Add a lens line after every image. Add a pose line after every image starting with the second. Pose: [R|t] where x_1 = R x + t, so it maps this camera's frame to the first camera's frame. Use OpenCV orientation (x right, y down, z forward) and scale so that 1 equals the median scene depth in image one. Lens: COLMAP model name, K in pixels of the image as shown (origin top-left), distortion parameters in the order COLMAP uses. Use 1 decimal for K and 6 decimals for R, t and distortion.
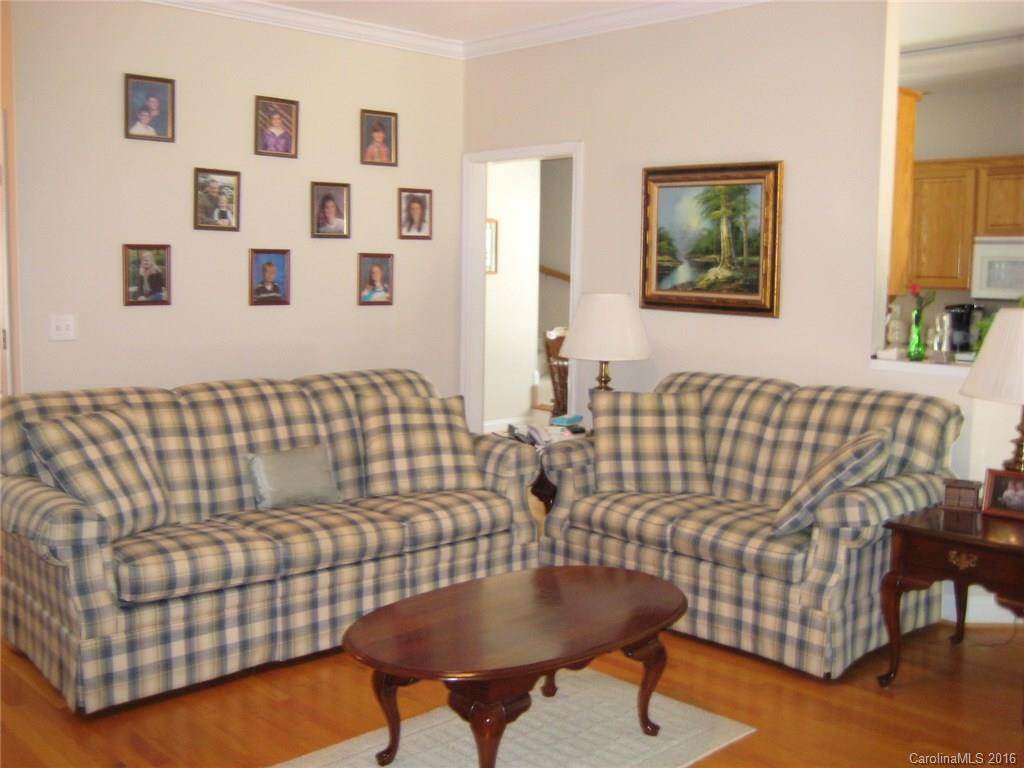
lens RADIAL K [[1062.0, 0, 501.3], [0, 1062.0, 386.5], [0, 0, 1]] dist [-0.092718, 0.000000]
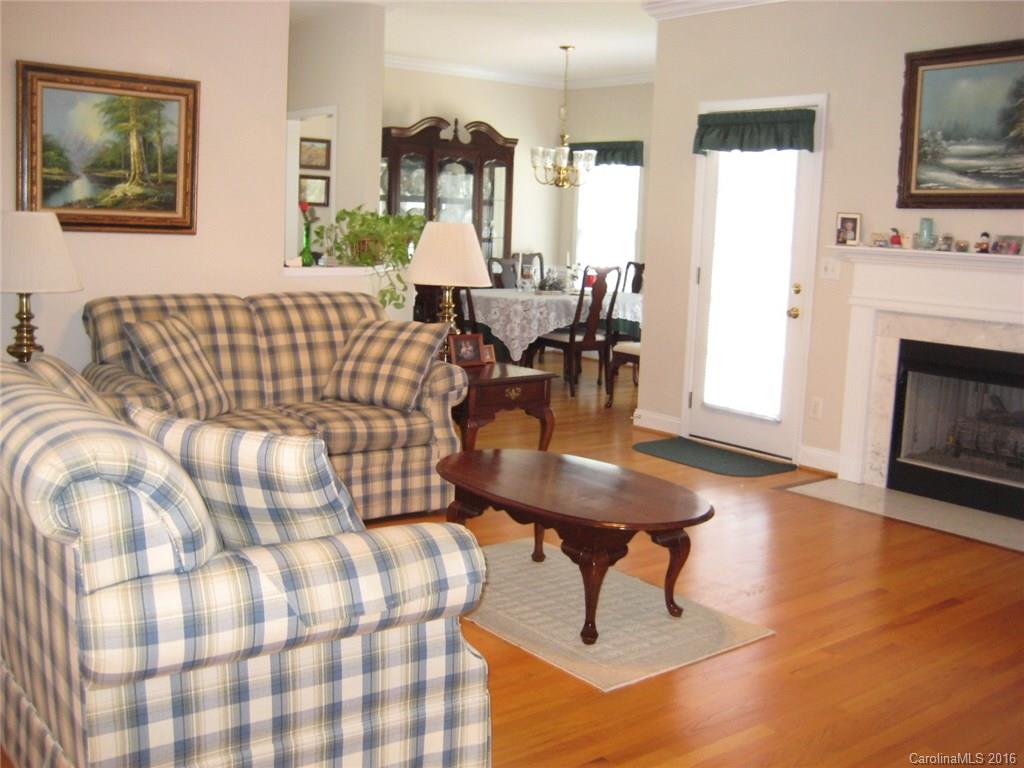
lens RADIAL K [[1062.0, 0, 507.4], [0, 1062.0, 389.7], [0, 0, 1]] dist [-0.092718, 0.000000]
pose [[0.089264, -0.165838, 0.982105, -0.797321], [0.072770, 0.984492, 0.159627, -0.061914], [-0.993346, 0.057219, 0.099948, 0.645883]]
